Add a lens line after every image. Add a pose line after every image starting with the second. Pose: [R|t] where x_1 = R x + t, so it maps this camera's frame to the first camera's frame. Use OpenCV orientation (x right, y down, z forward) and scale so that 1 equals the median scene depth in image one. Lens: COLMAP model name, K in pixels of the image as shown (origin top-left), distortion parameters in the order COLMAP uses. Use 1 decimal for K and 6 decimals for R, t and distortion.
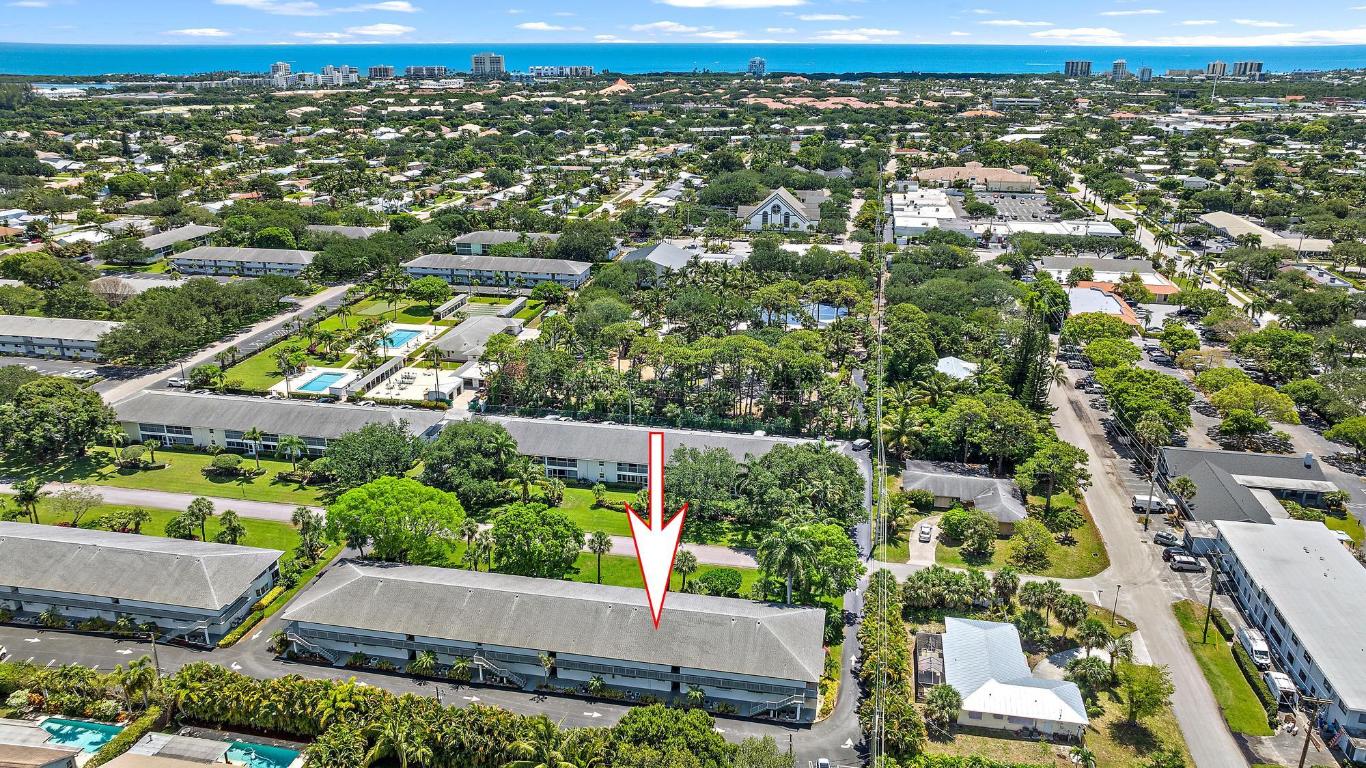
lens RADIAL K [[967.0, 0, 683.0], [0, 967.0, 384.0], [0, 0, 1]] dist [-0.040533, 0.001961]
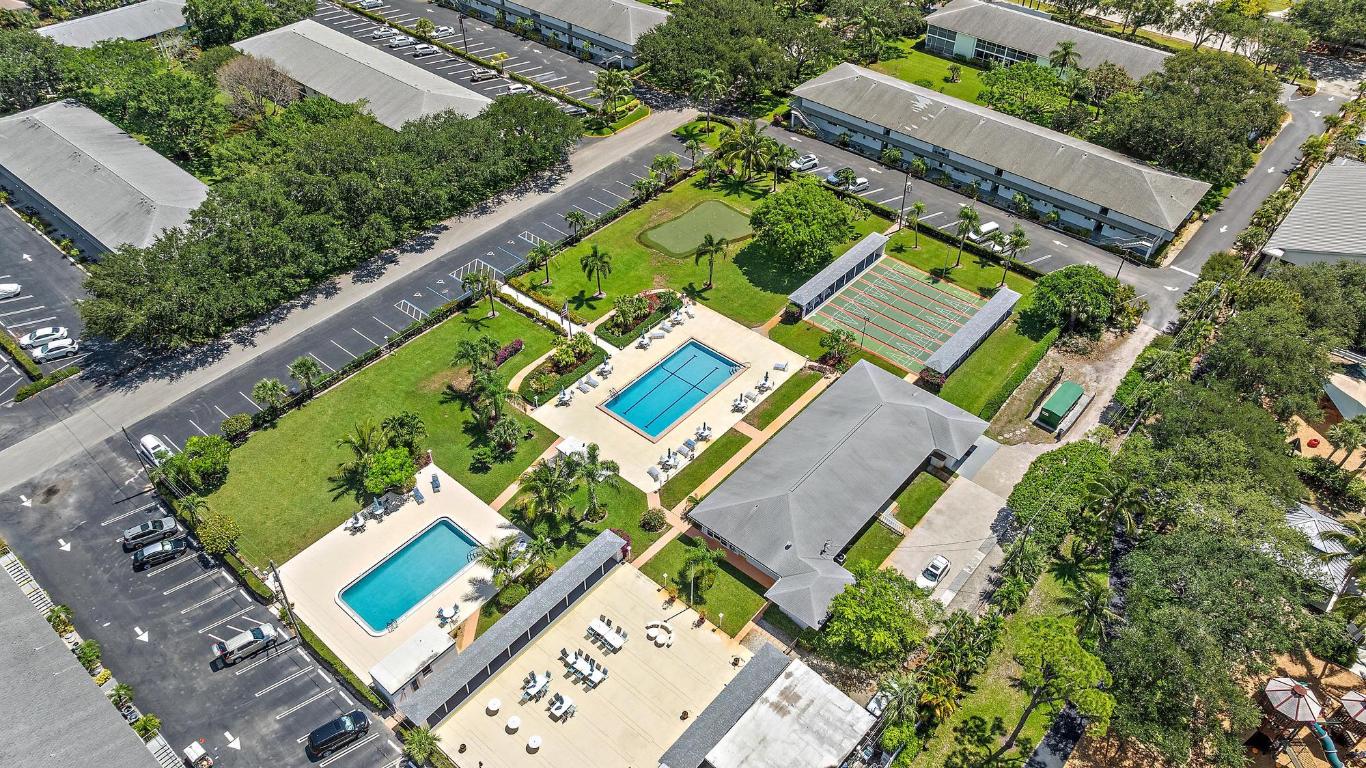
lens RADIAL K [[967.0, 0, 683.0], [0, 967.0, 384.0], [0, 0, 1]] dist [-0.040533, 0.001961]
pose [[0.866790, 0.330584, -0.373350, -0.133883], [-0.170375, 0.899954, 0.401316, -0.218309], [0.468666, -0.284247, 0.836394, 0.644256]]
